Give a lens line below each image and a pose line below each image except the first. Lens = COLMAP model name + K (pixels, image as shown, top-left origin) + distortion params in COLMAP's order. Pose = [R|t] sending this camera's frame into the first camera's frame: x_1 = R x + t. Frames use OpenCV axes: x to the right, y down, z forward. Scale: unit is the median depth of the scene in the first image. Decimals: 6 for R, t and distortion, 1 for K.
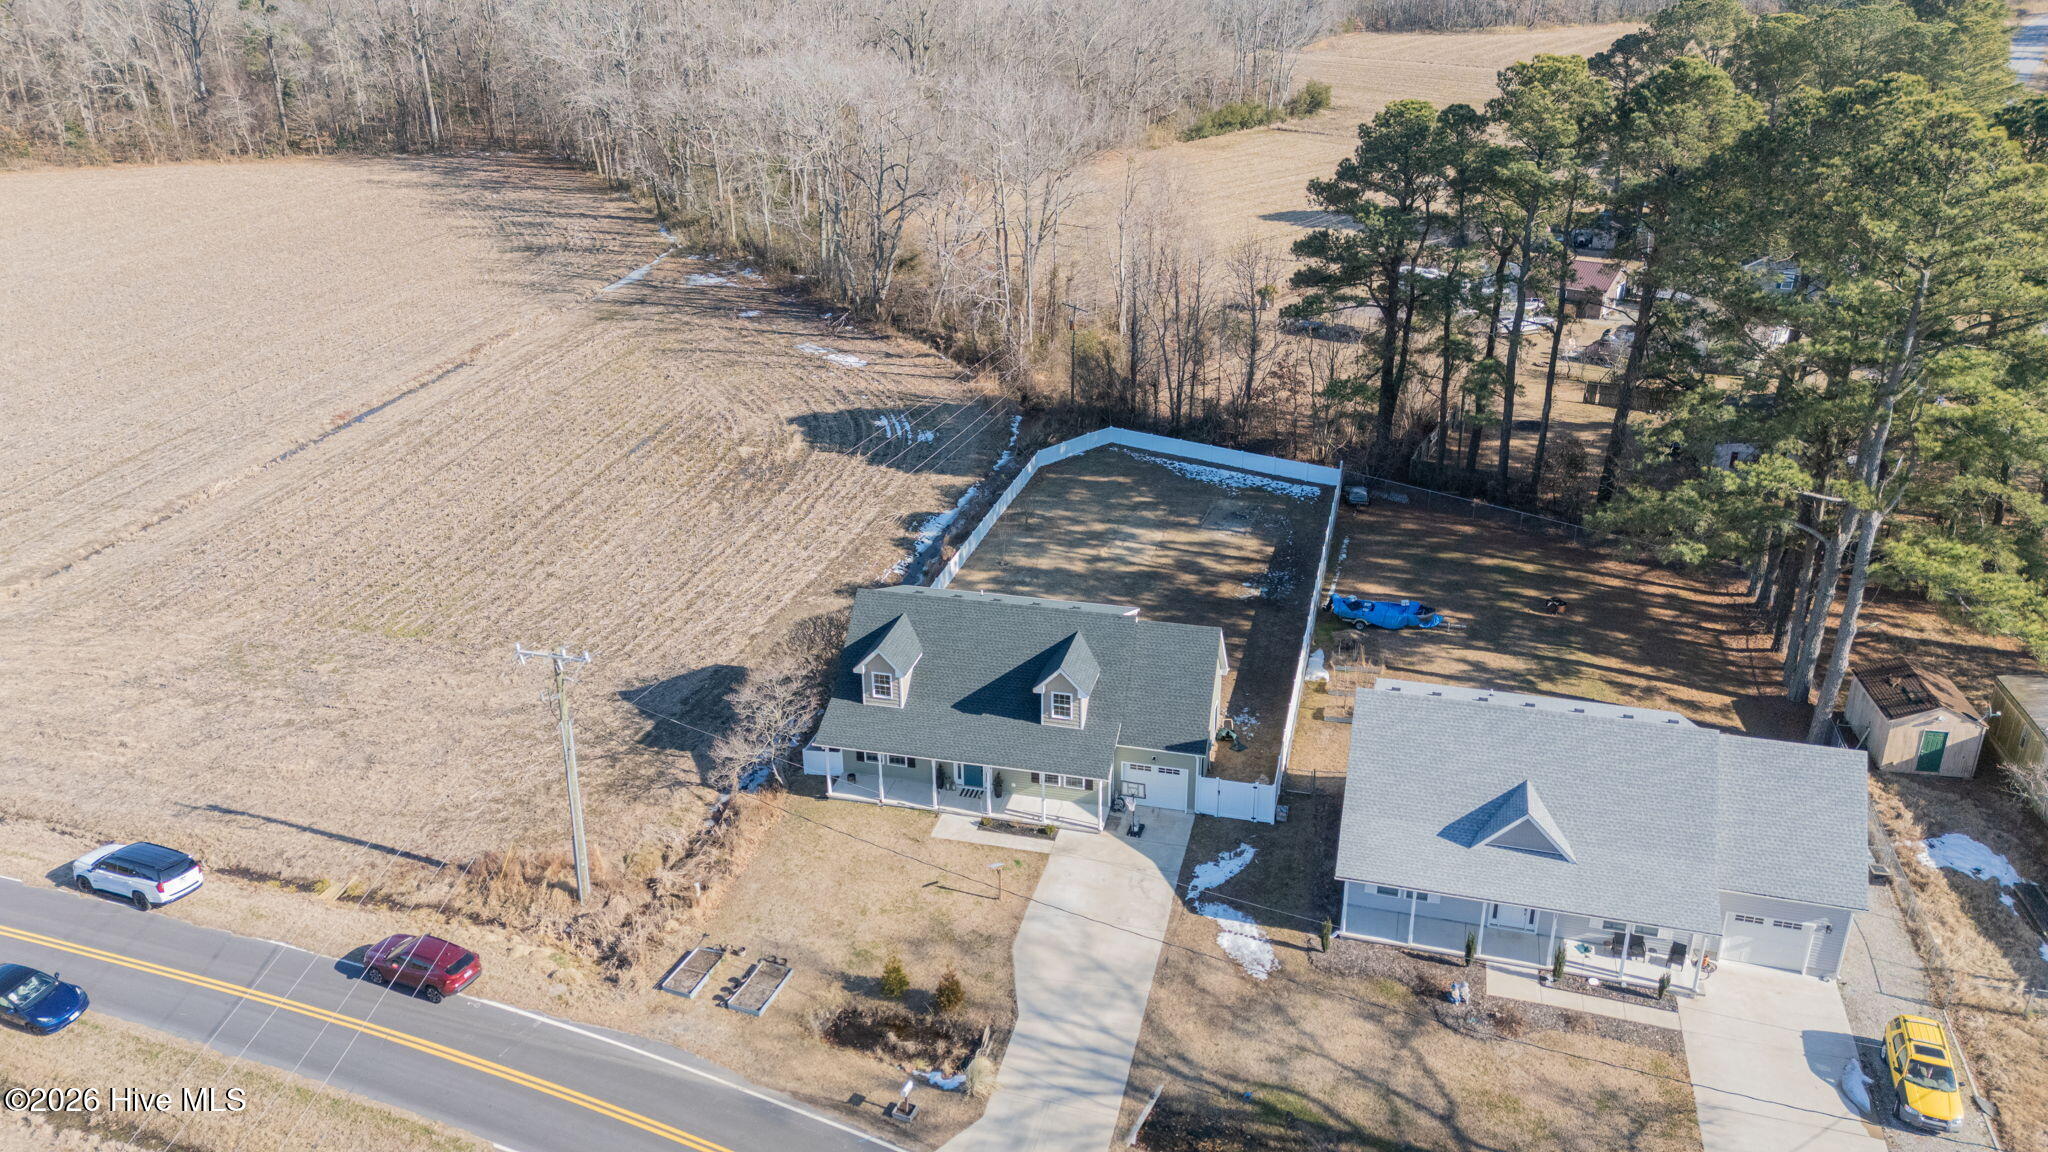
lens RADIAL K [[1515.3, 0, 1025.3], [0, 1515.3, 574.0], [0, 0, 1]] dist [0.049799, -0.024124]
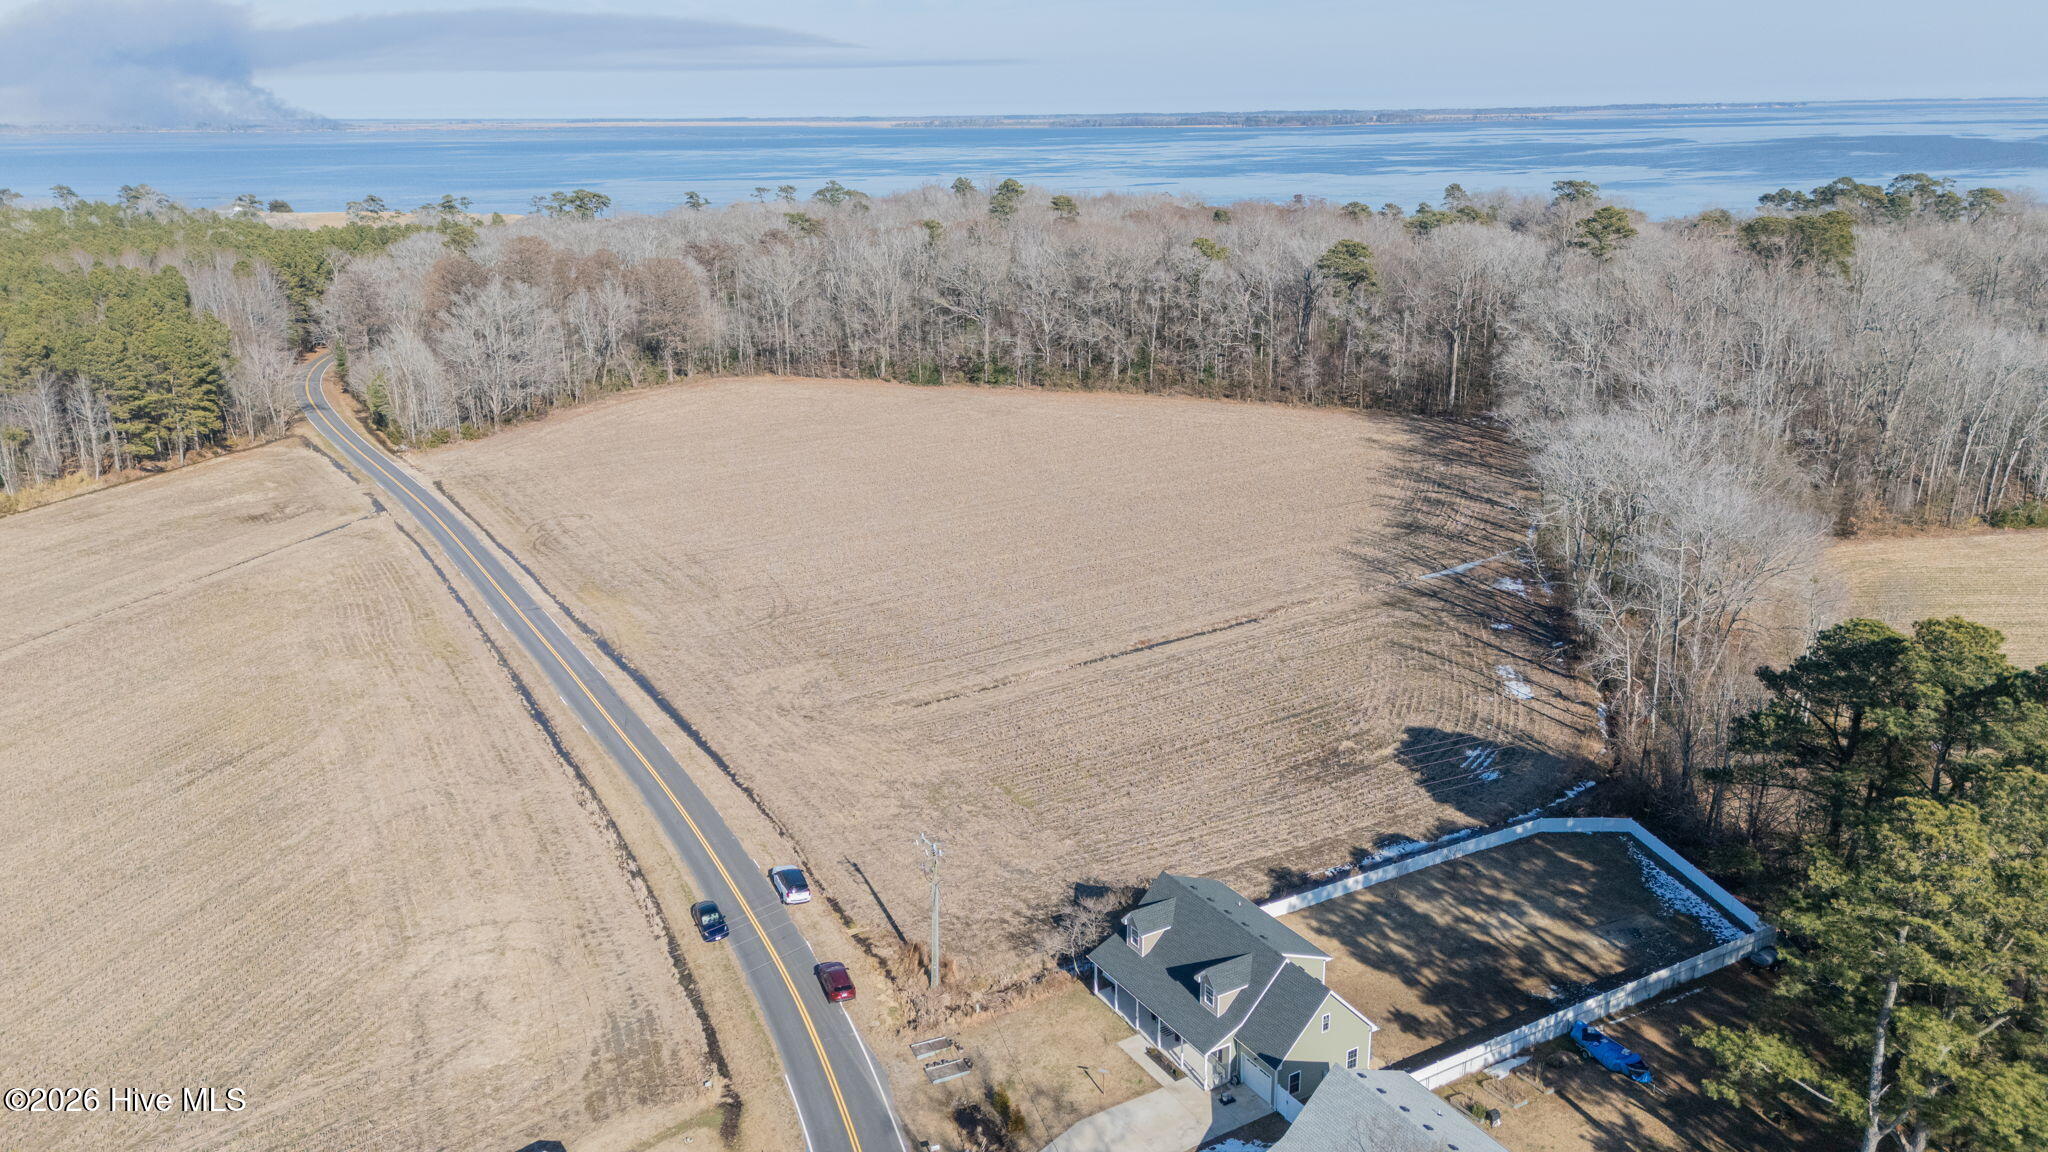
lens RADIAL K [[1515.3, 0, 1022.3], [0, 1515.3, 576.3], [0, 0, 1]] dist [0.049799, -0.024124]
pose [[0.694961, 0.211974, -0.687092, 0.561915], [-0.277014, 0.960729, 0.016207, -0.189093], [0.663545, 0.179072, 0.726389, -0.181551]]
